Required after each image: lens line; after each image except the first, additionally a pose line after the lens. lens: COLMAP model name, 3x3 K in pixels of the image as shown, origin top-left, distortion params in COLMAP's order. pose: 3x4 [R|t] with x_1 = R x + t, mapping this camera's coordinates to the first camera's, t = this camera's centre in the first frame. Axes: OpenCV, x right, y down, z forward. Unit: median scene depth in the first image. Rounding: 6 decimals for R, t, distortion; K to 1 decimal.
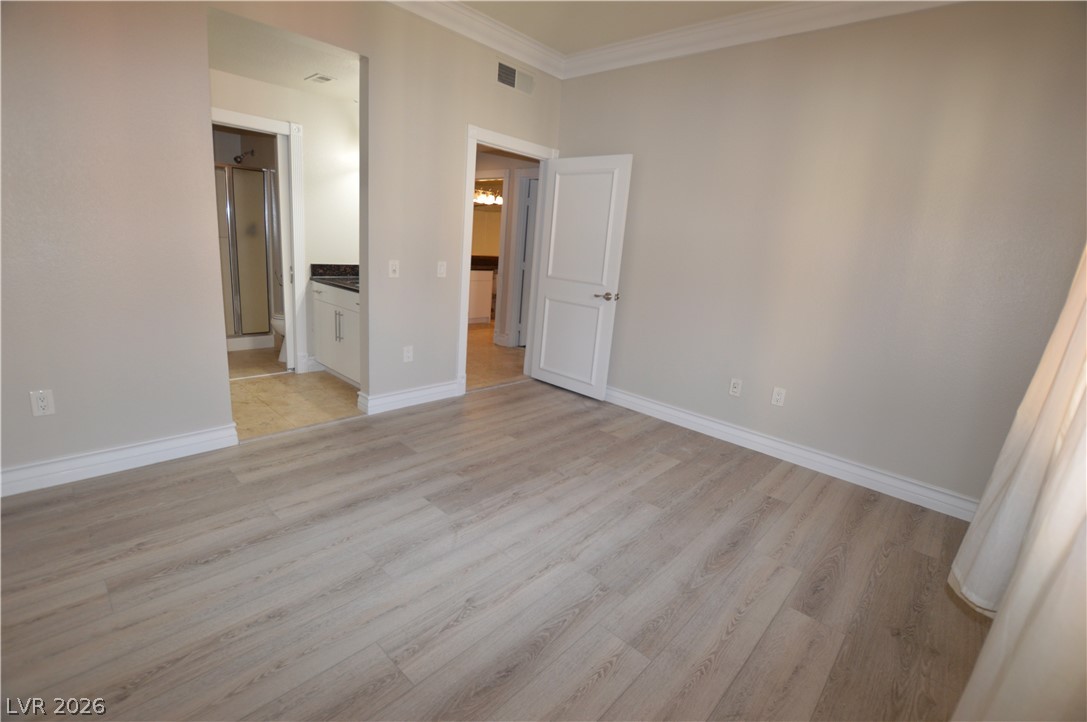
lens RADIAL K [[484.3, 0, 545.0], [0, 484.3, 361.7], [0, 0, 1]] dist [-0.028442, 0.001008]
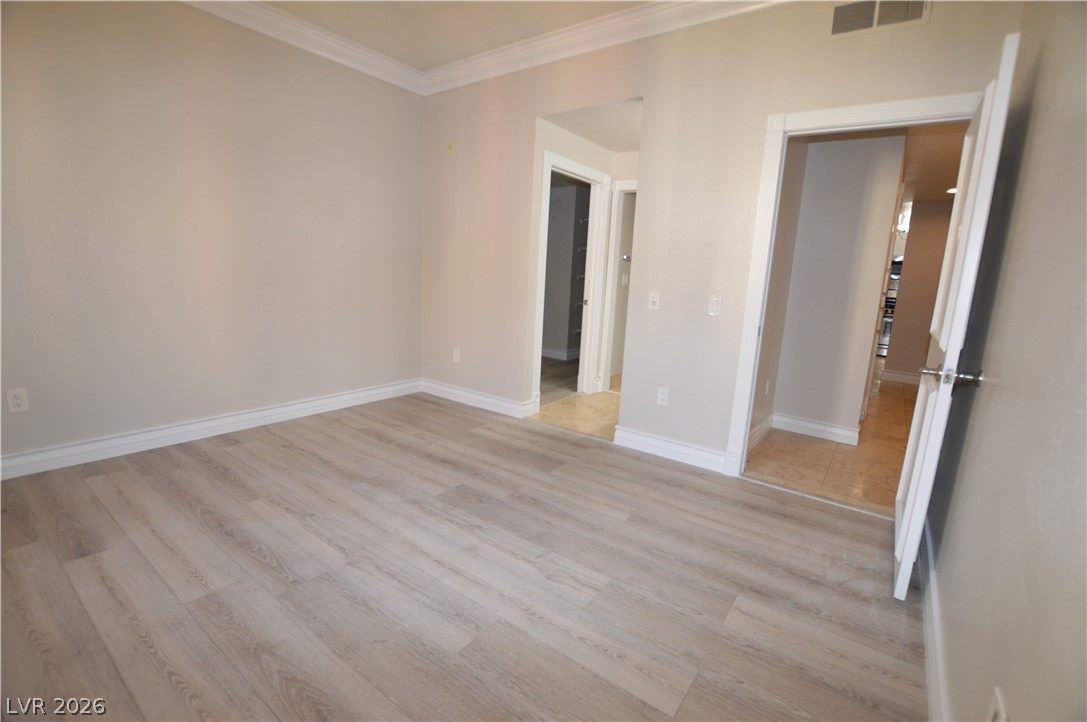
lens RADIAL K [[484.3, 0, 539.2], [0, 484.3, 357.6], [0, 0, 1]] dist [-0.028442, 0.001008]
pose [[0.110392, 0.102366, -0.988602, 0.790458], [-0.278294, 0.958077, 0.068130, -0.114219], [0.954131, 0.267601, 0.134252, 0.899193]]
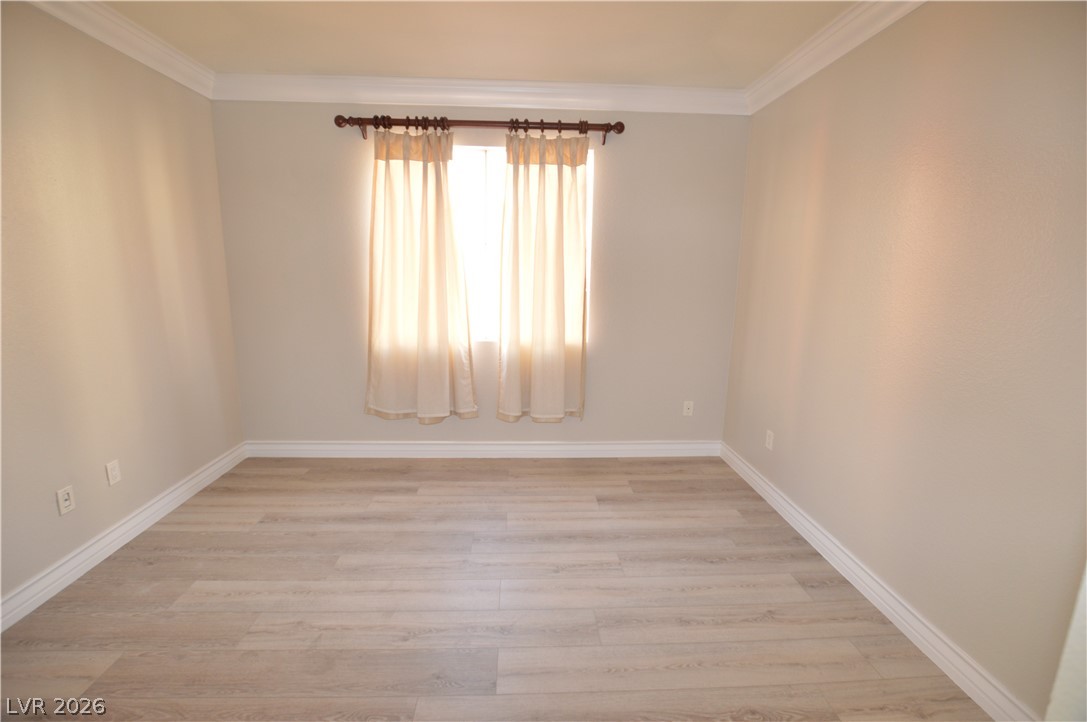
lens RADIAL K [[484.3, 0, 546.8], [0, 484.3, 359.7], [0, 0, 1]] dist [-0.028442, 0.001008]
pose [[-0.715368, -0.220462, 0.663057, -0.641185], [0.097479, 0.908156, 0.407125, -0.435425], [-0.691915, 0.355878, -0.628176, 1.162778]]
